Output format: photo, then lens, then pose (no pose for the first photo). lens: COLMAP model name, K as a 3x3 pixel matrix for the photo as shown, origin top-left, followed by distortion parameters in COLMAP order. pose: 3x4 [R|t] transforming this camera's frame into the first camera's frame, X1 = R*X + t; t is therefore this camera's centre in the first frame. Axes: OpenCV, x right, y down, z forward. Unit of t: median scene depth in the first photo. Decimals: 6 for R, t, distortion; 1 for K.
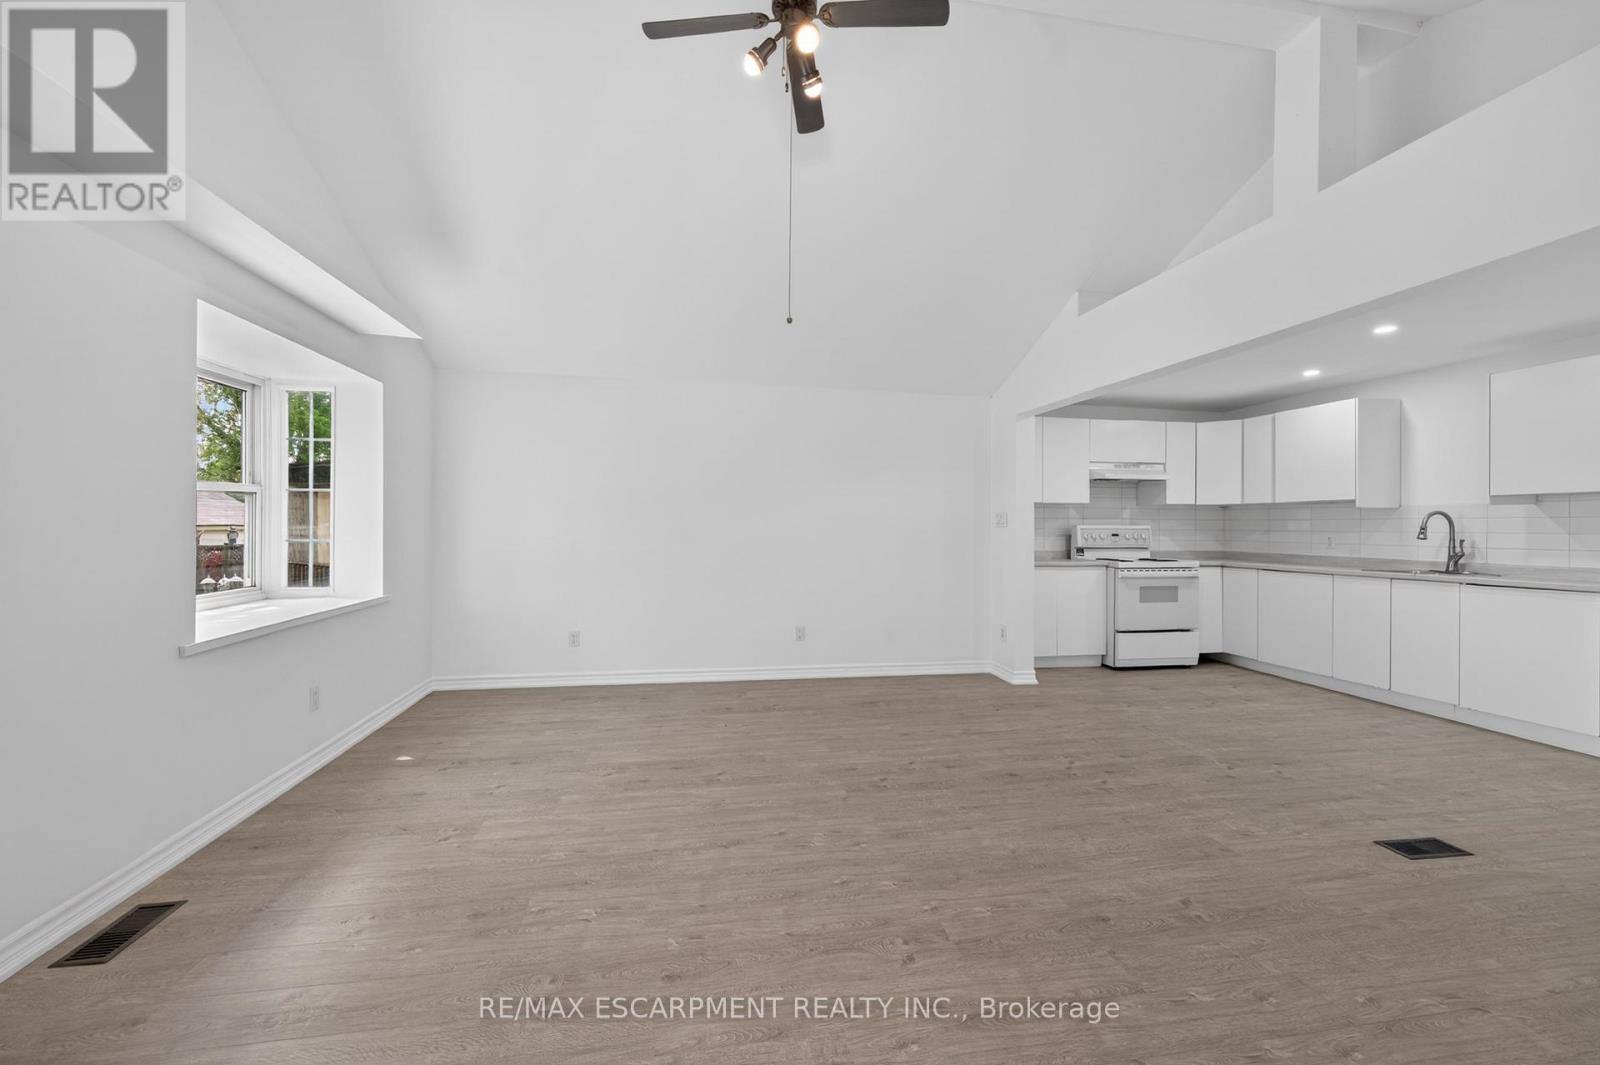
lens RADIAL K [[636.7, 0, 774.9], [0, 636.7, 527.8], [0, 0, 1]] dist [0.005604, -0.002763]
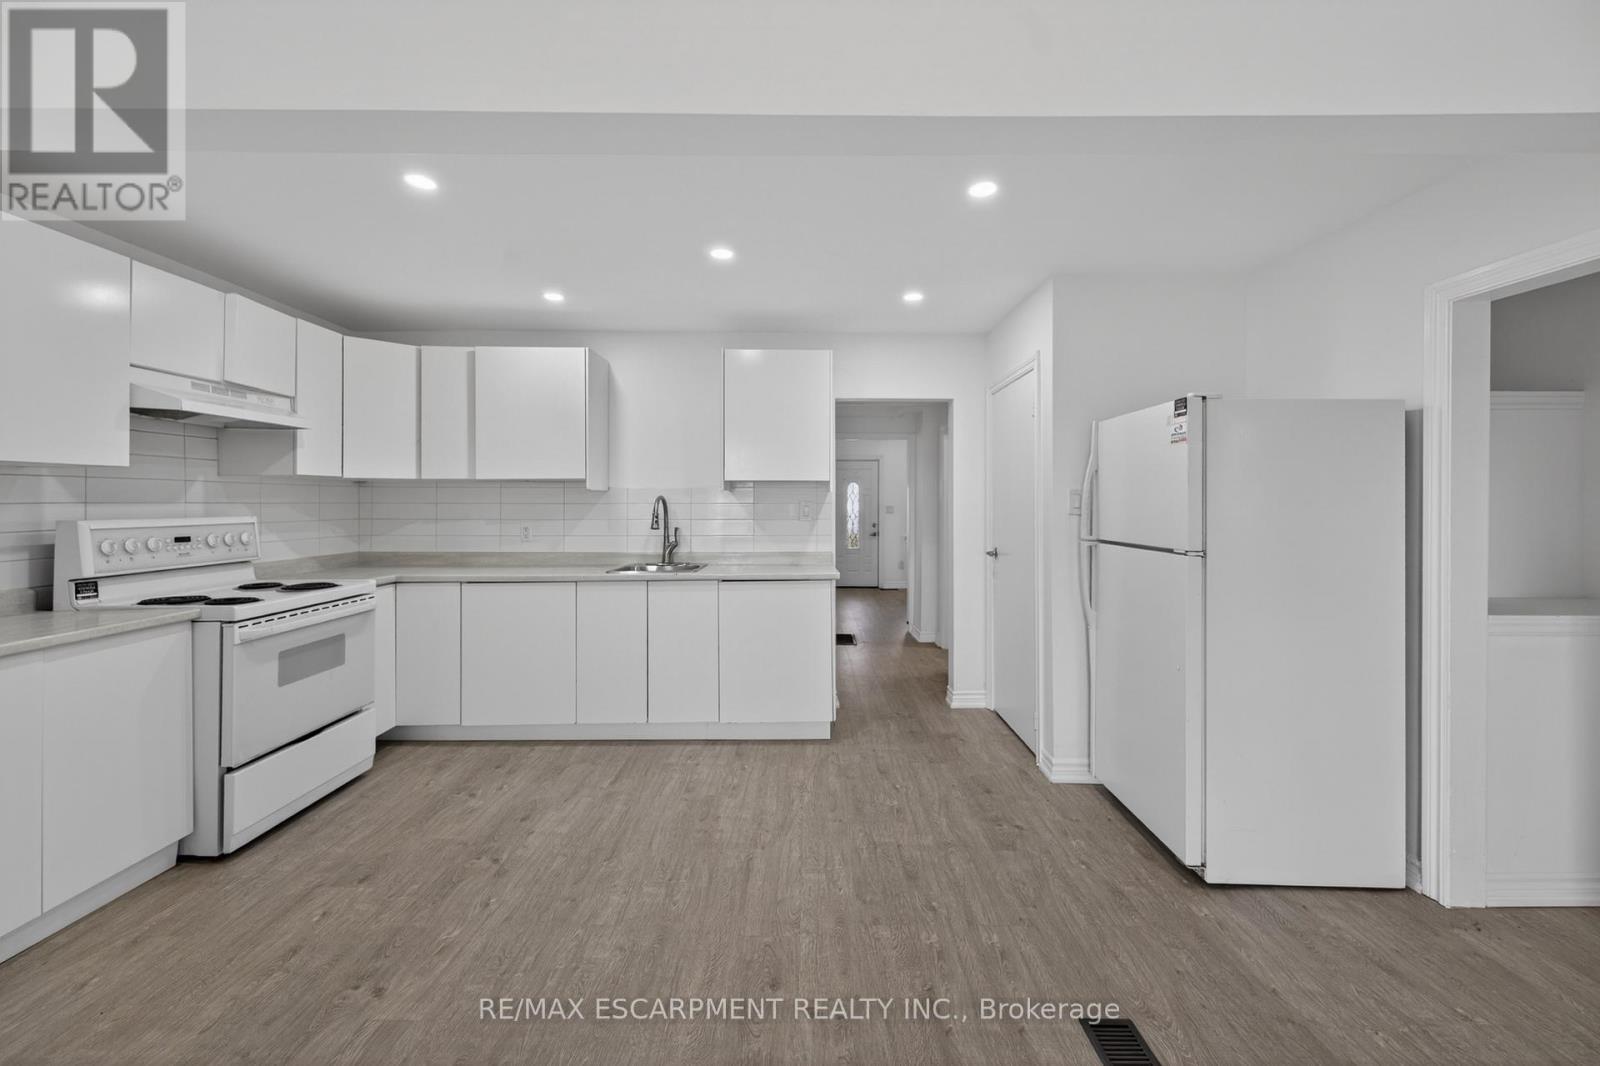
lens RADIAL K [[636.7, 0, 820.8], [0, 636.7, 492.6], [0, 0, 1]] dist [0.005604, -0.002763]
pose [[0.139484, 0.006507, 0.990203, 0.163190], [0.001635, 0.999976, -0.006802, -0.020071], [-0.990223, 0.002568, 0.139470, 0.536580]]
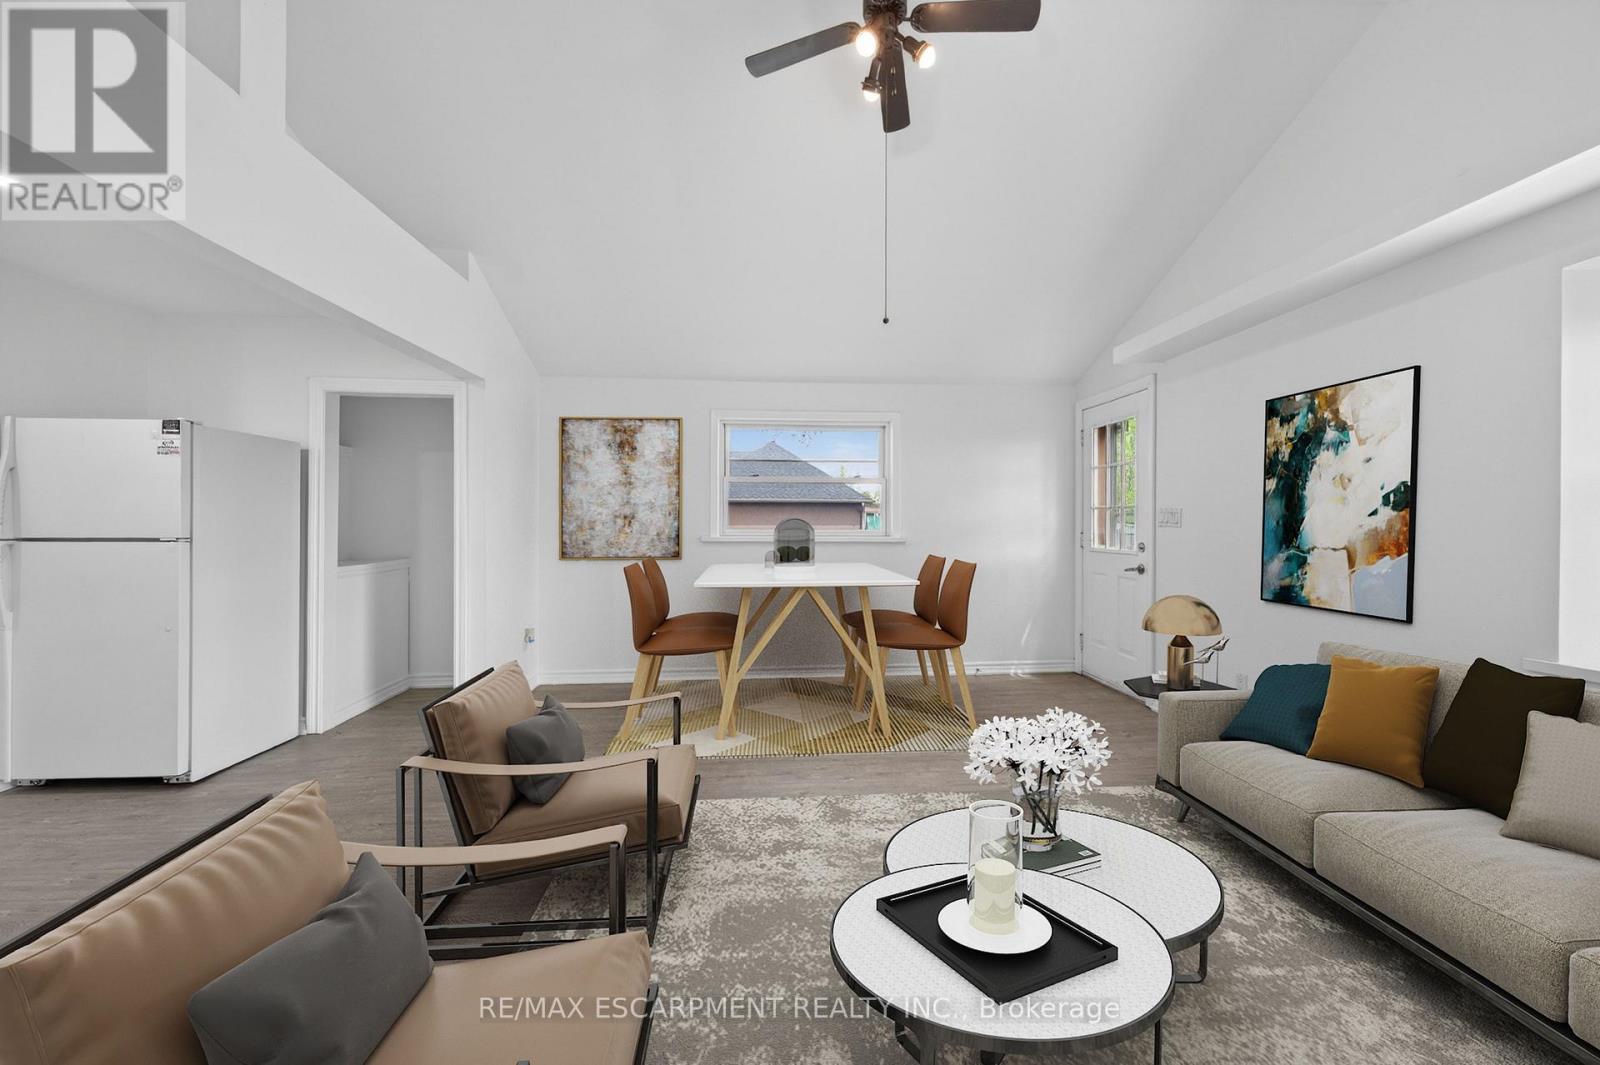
lens RADIAL K [[636.7, 0, 782.4], [0, 636.7, 520.9], [0, 0, 1]] dist [0.005604, -0.002763]
pose [[-0.994935, -0.012507, 0.099743, 0.045220], [-0.011896, 0.999907, 0.006717, -0.009475], [-0.099818, 0.005497, -0.994991, 0.841187]]
